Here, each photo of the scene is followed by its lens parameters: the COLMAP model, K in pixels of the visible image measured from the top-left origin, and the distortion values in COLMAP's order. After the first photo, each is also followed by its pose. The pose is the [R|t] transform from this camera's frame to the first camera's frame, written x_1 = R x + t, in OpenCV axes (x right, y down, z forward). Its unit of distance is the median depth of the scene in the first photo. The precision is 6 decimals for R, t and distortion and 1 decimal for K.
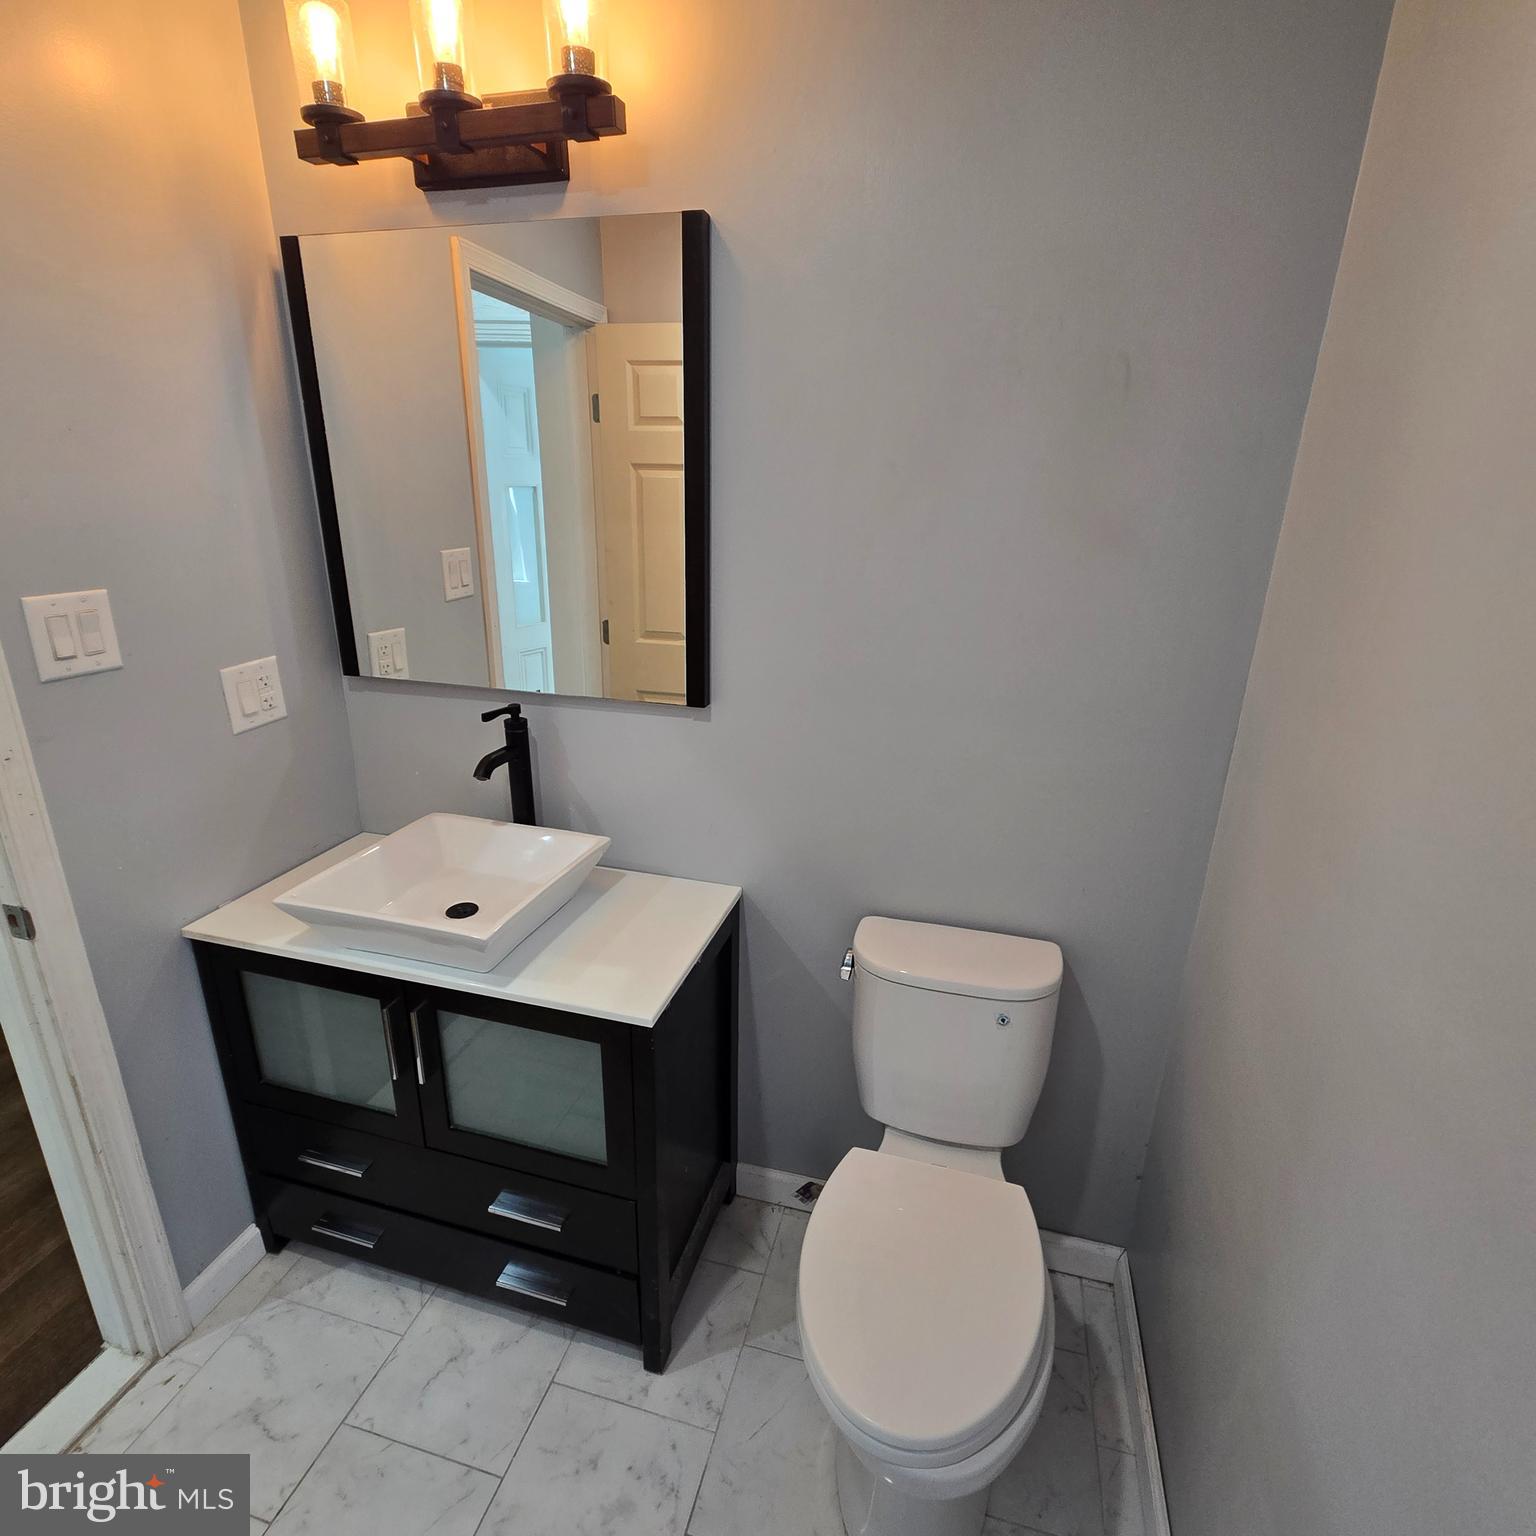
lens RADIAL K [[839.5, 0, 764.5], [0, 839.5, 773.4], [0, 0, 1]] dist [0.002217, 0.000107]
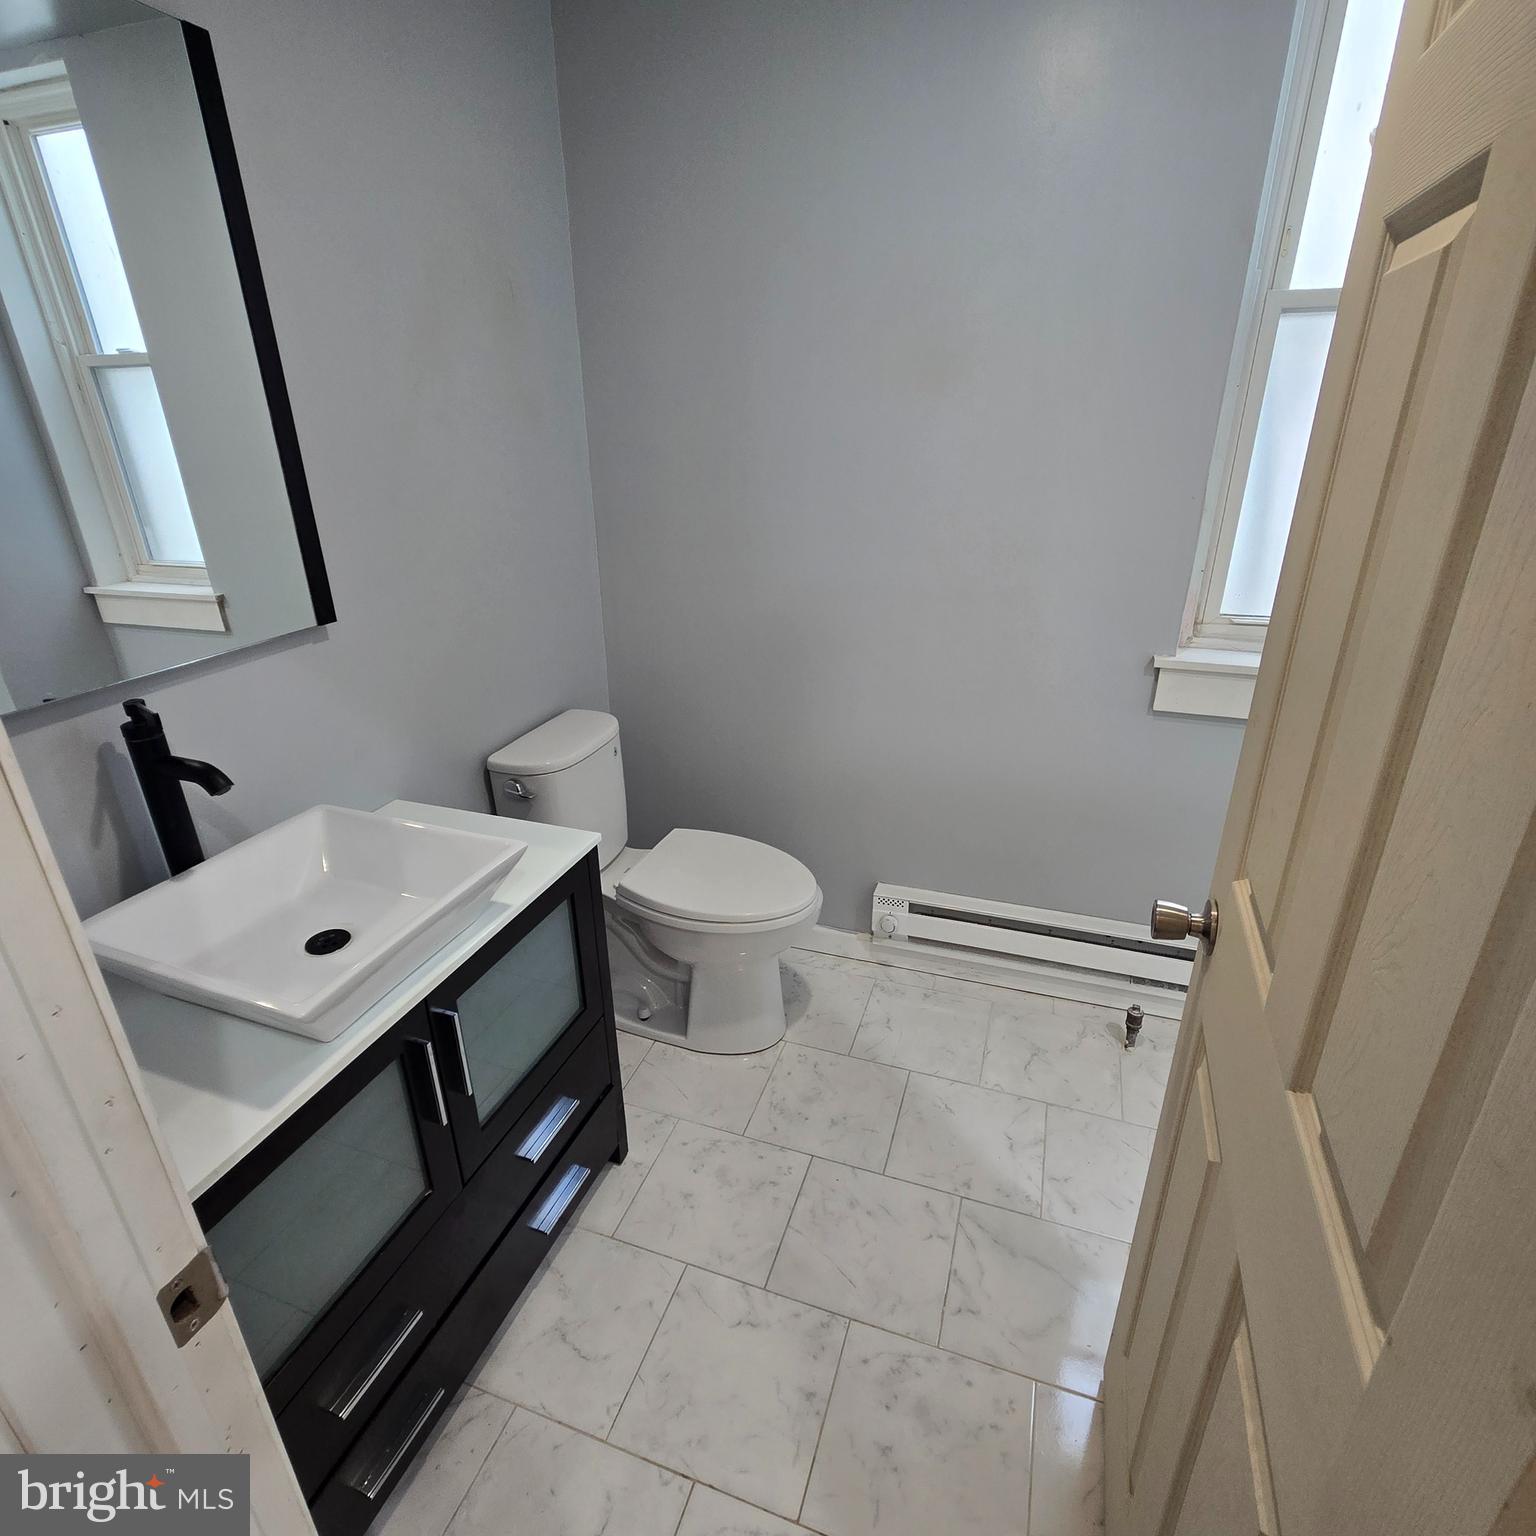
lens RADIAL K [[839.5, 0, 767.1], [0, 839.5, 765.9], [0, 0, 1]] dist [0.002217, 0.000107]
pose [[0.065986, -0.406618, 0.911212, -1.034552], [0.336936, 0.868644, 0.363223, -0.126052], [-0.939212, 0.283052, 0.194323, 0.467684]]
